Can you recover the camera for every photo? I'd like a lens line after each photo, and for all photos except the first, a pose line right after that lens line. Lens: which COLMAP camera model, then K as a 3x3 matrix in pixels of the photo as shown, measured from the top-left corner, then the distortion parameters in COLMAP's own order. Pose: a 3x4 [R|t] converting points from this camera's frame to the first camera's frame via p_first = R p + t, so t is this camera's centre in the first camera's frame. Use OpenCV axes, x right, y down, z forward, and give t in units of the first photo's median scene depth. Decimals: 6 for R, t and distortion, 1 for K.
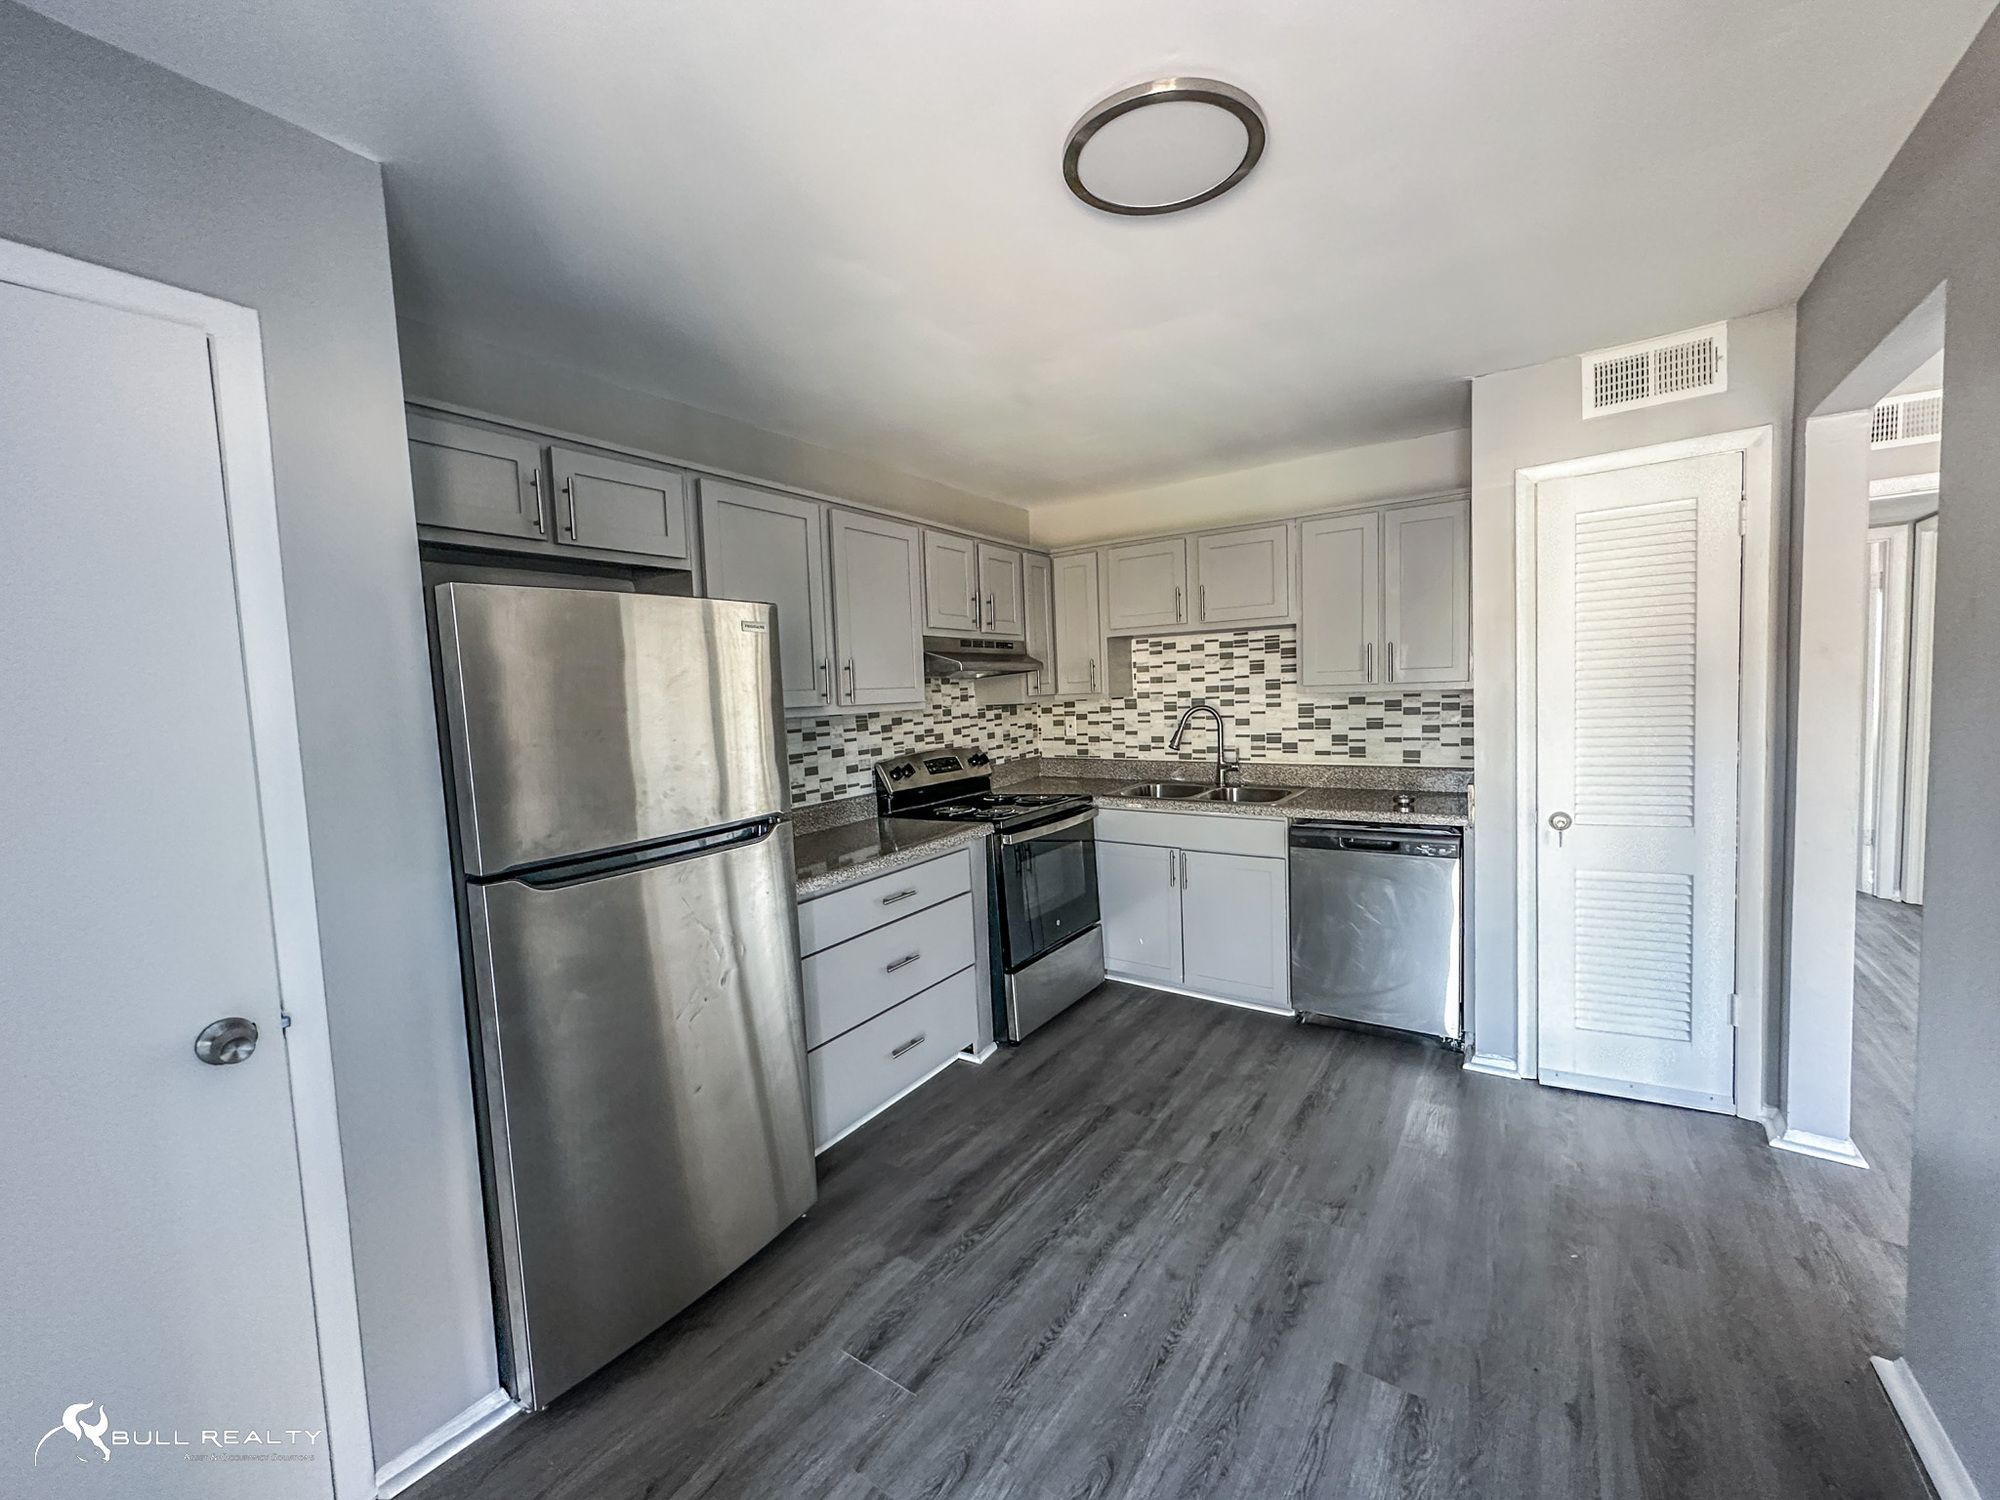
lens RADIAL K [[798.0, 0, 1000.0], [0, 798.0, 750.0], [0, 0, 1]] dist [-0.000548, -0.000247]
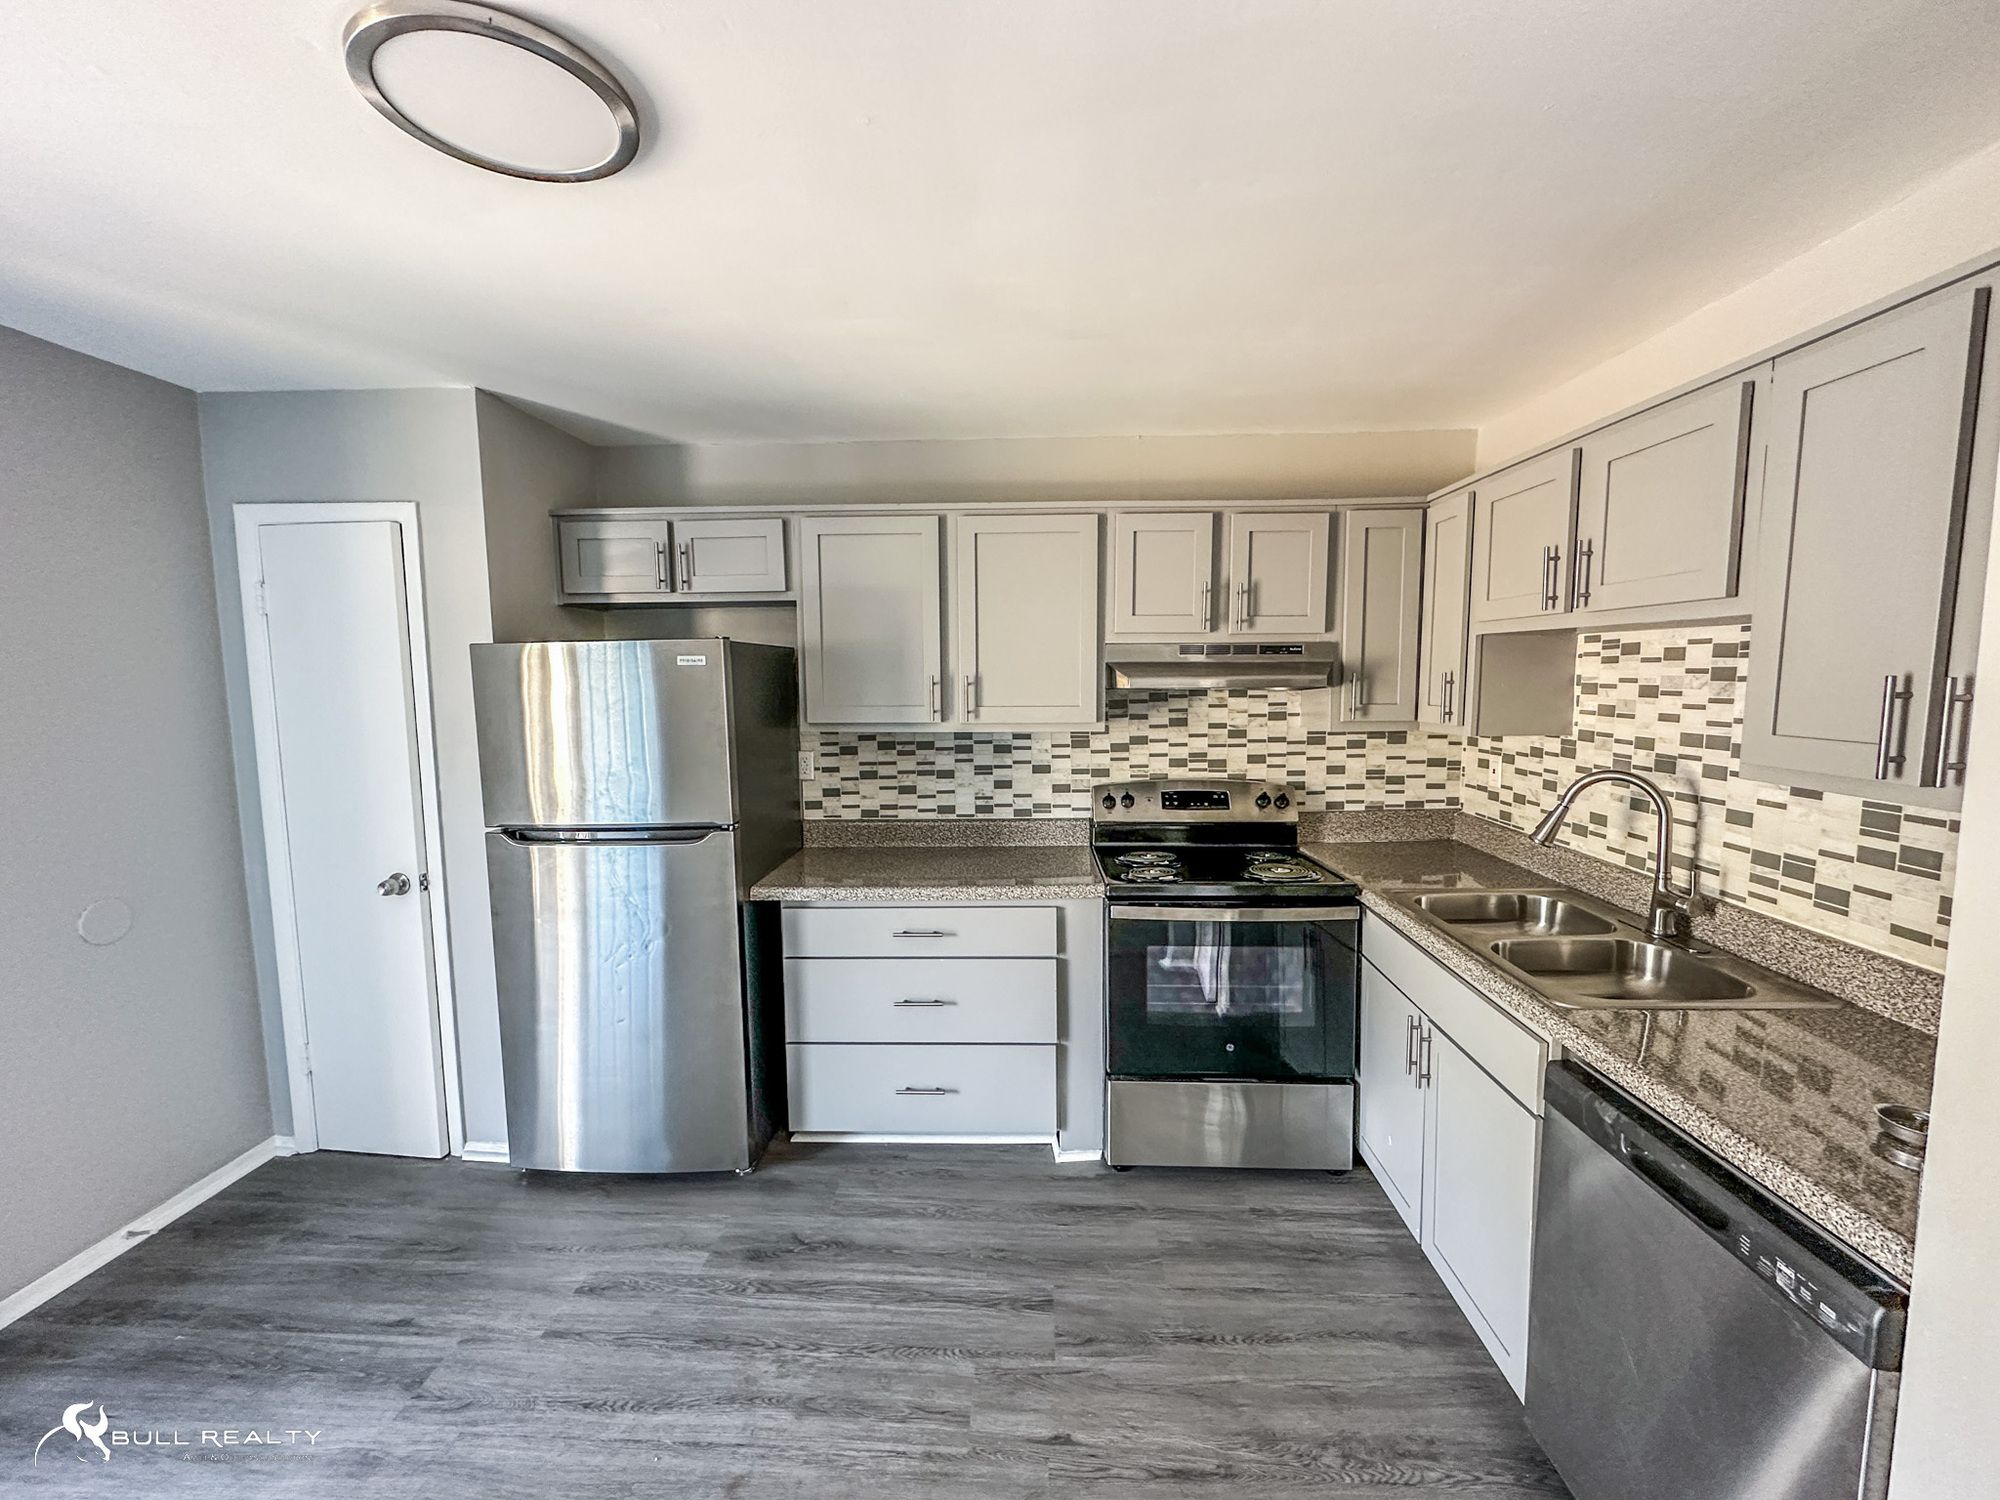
lens RADIAL K [[798.0, 0, 1000.0], [0, 798.0, 750.0], [0, 0, 1]] dist [-0.000548, -0.000247]
pose [[0.526318, 0.118788, -0.841949, 0.476846], [-0.076782, 0.992788, 0.092072, -0.086549], [0.846814, 0.016187, 0.531643, 0.397466]]
